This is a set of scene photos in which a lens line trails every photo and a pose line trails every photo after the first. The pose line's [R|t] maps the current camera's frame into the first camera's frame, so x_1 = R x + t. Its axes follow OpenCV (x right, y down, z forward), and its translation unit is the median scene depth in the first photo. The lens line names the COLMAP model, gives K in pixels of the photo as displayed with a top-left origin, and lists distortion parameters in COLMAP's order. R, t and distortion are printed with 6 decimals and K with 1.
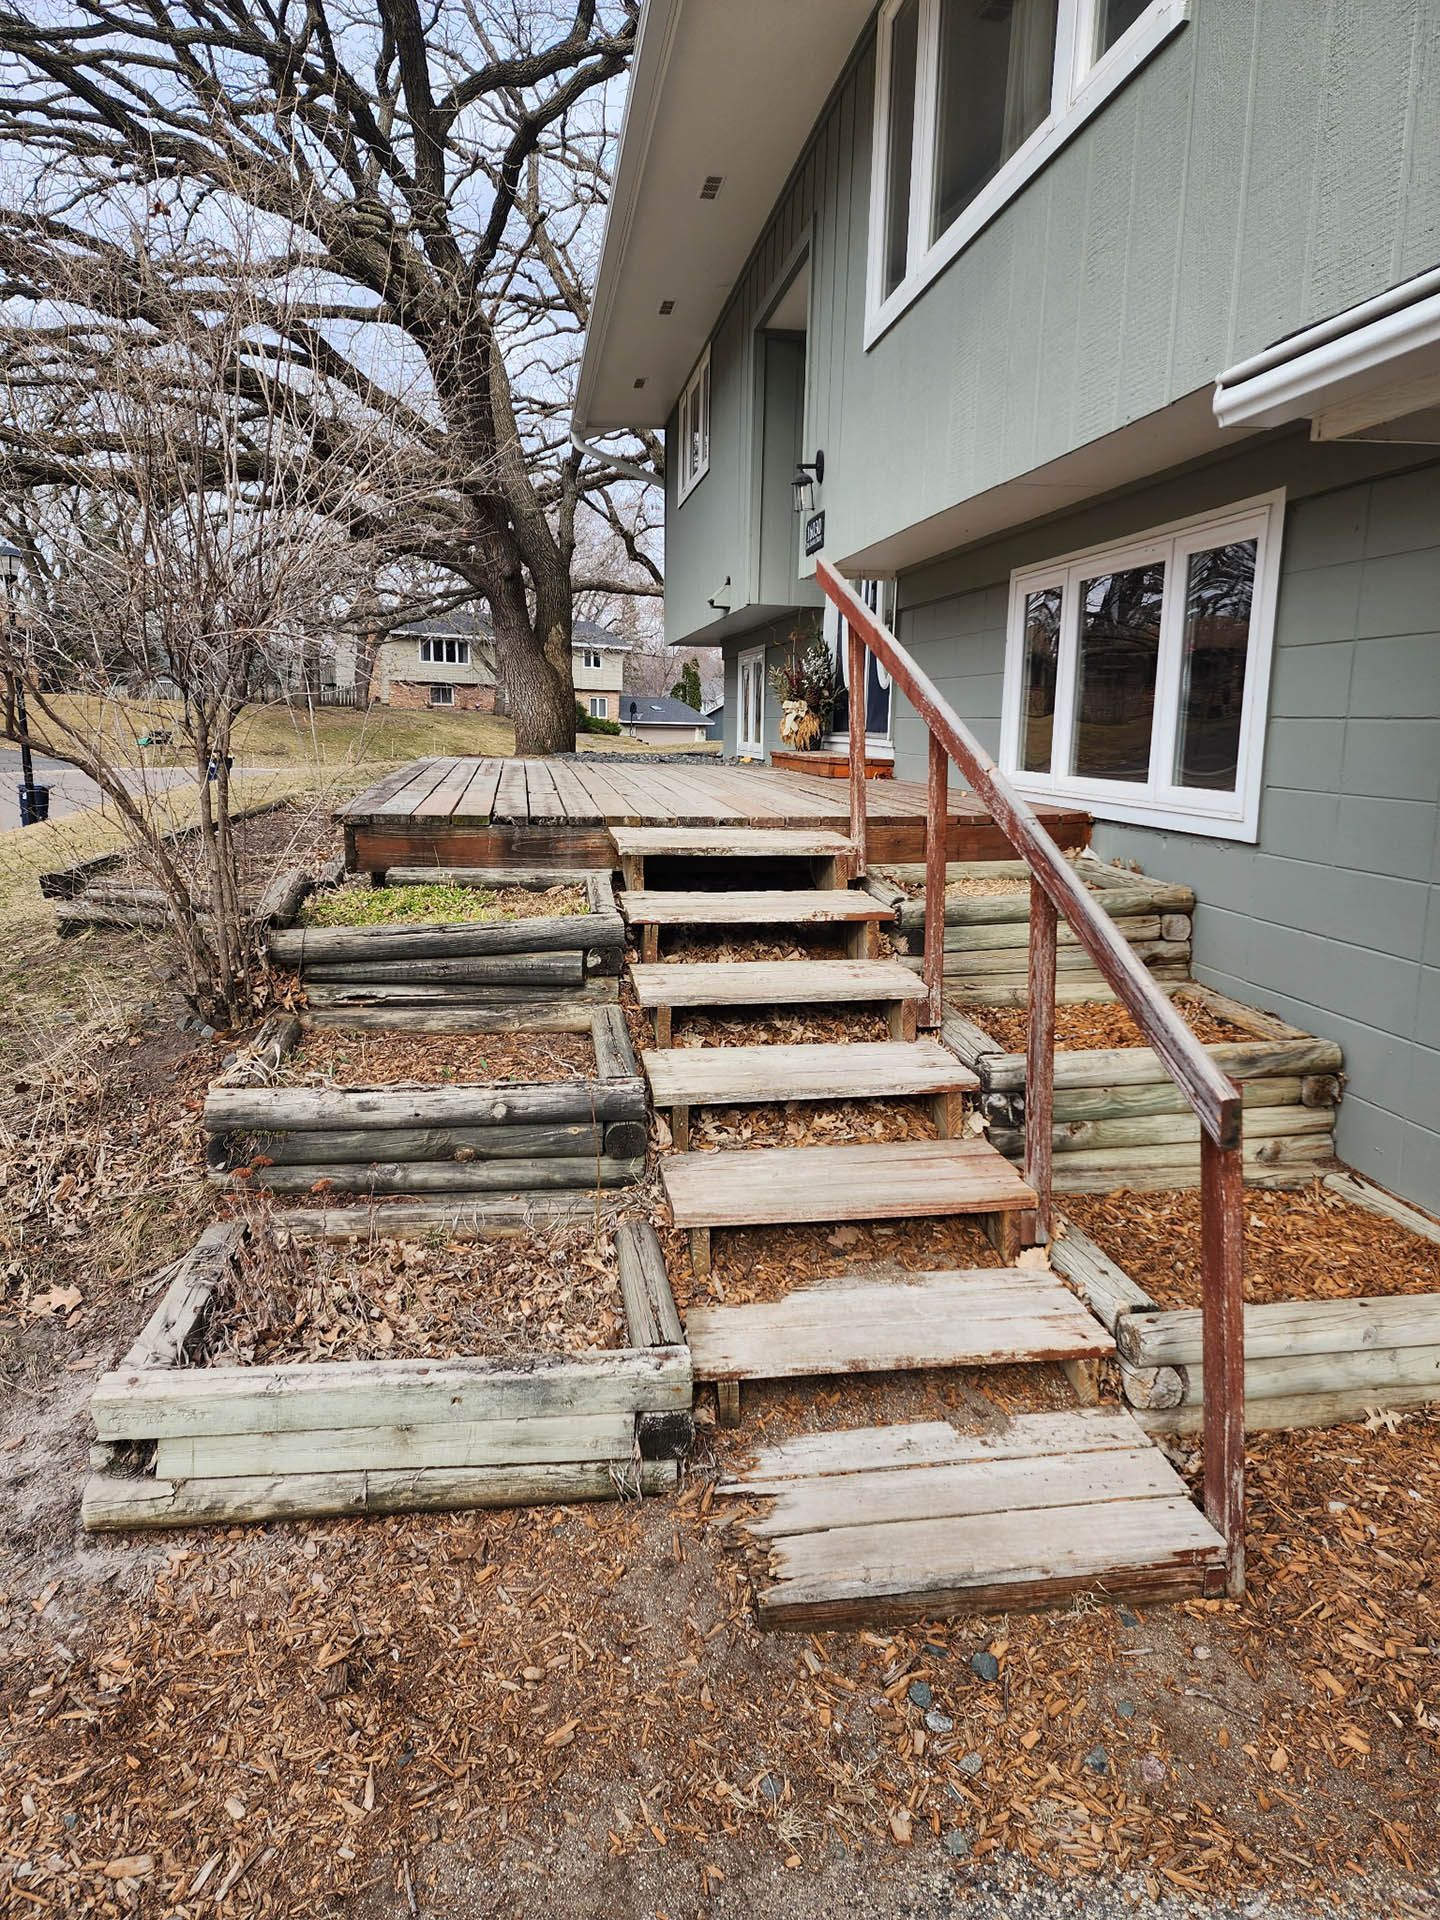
lens RADIAL K [[1272.3, 0, 724.4], [0, 1272.3, 923.0], [0, 0, 1]] dist [0.072633, -0.056722]
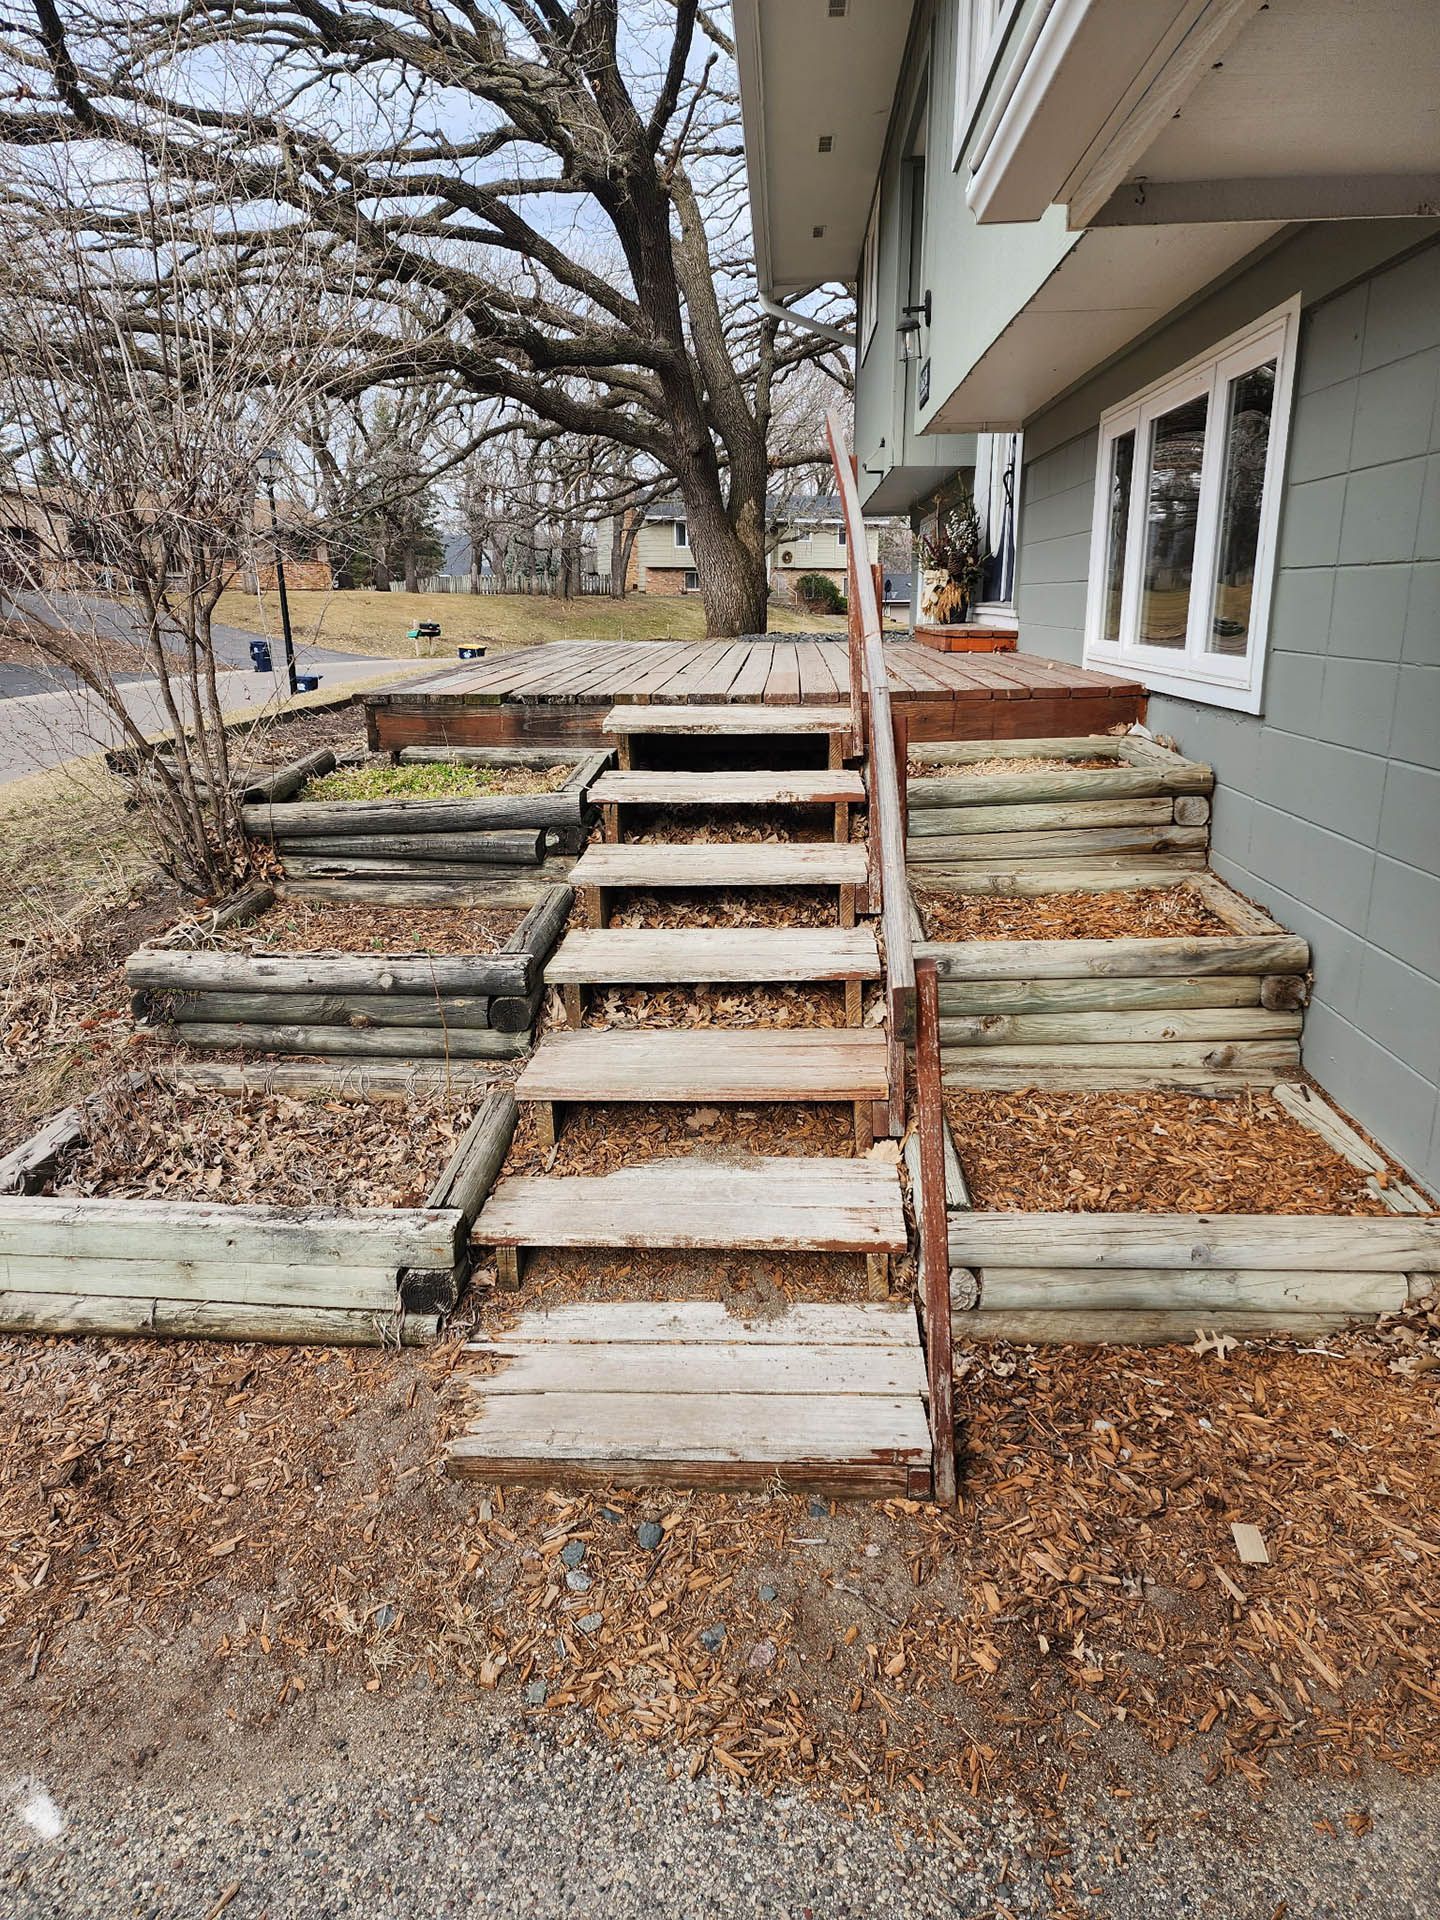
lens RADIAL K [[1272.3, 0, 722.7], [0, 1272.3, 930.5], [0, 0, 1]] dist [0.072633, -0.056722]
pose [[0.976788, 0.028905, -0.212251, 0.187270], [-0.008836, 0.995448, 0.094900, 0.003591], [0.214028, -0.090822, 0.972596, 0.032592]]
